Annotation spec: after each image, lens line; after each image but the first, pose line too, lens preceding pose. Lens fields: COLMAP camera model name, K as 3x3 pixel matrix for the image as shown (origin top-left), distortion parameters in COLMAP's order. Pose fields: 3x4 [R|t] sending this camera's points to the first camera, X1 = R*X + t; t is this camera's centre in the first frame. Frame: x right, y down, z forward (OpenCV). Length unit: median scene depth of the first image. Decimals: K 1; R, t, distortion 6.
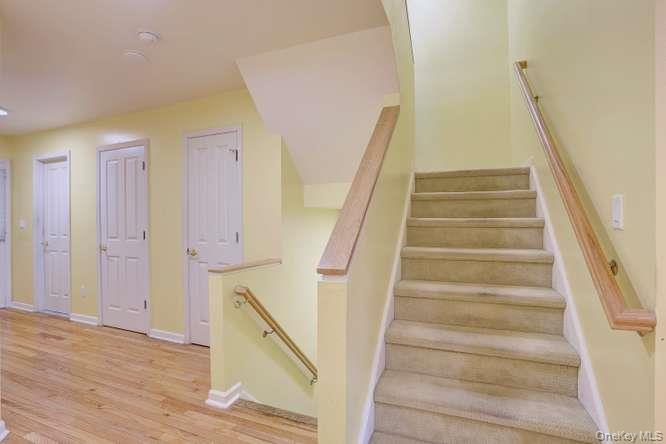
lens RADIAL K [[324.4, 0, 332.2], [0, 324.4, 217.1], [0, 0, 1]] dist [-0.041726, 0.009622]
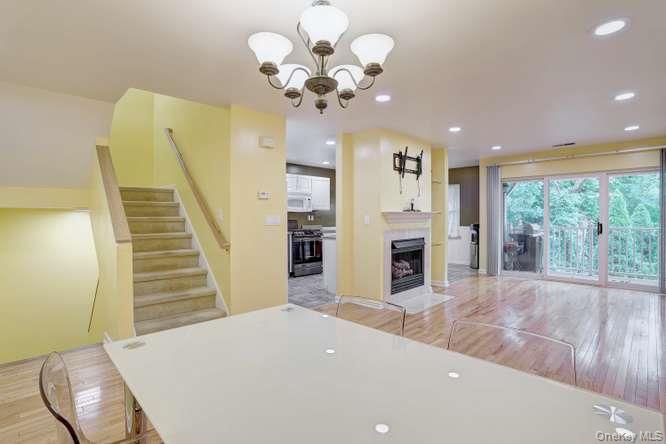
lens RADIAL K [[324.4, 0, 334.2], [0, 324.4, 218.0], [0, 0, 1]] dist [-0.041726, 0.009622]
pose [[0.409636, -0.005607, 0.912232, -0.752017], [0.001484, 0.999984, 0.005480, 0.000753], [-0.912248, -0.000891, 0.409638, -0.651400]]
